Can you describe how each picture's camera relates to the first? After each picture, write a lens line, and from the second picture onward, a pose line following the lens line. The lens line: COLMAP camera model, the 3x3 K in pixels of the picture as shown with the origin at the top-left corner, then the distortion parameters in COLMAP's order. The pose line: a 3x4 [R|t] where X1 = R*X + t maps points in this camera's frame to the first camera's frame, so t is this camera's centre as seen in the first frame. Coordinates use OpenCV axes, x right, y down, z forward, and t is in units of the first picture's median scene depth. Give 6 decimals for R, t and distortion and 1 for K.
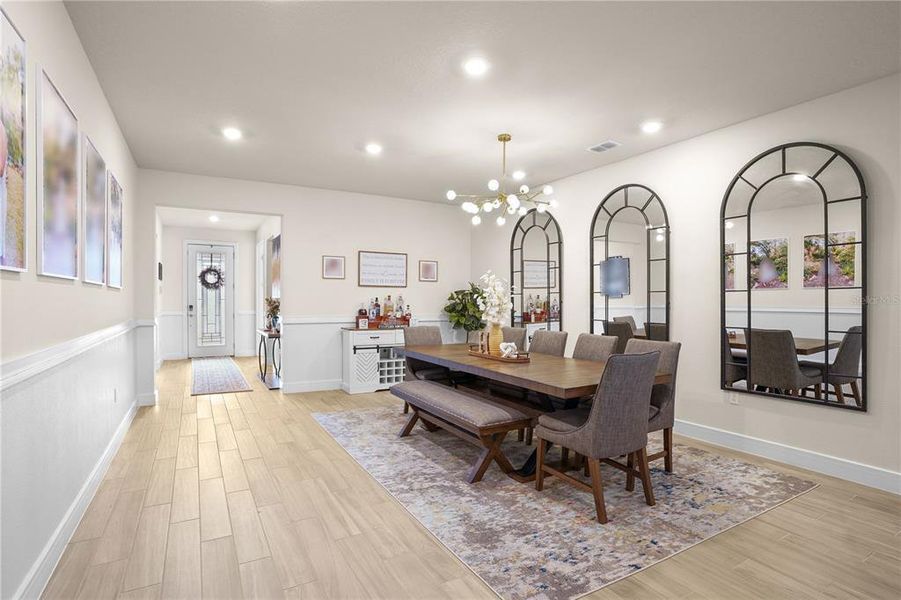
lens RADIAL K [[450.8, 0, 449.7], [0, 450.8, 305.9], [0, 0, 1]] dist [-0.049551, 0.002195]
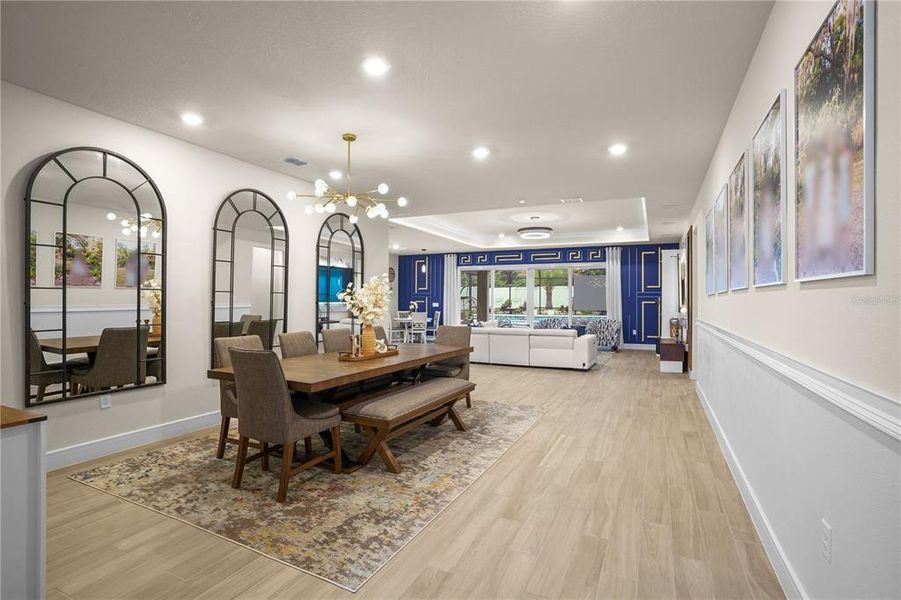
lens RADIAL K [[450.8, 0, 453.8], [0, 450.8, 296.3], [0, 0, 1]] dist [-0.049551, 0.002195]
pose [[-0.576670, 0.004480, 0.816965, -0.786768], [0.007764, 0.999970, -0.000003, -0.019565], [-0.816940, 0.006341, -0.576687, 1.329533]]
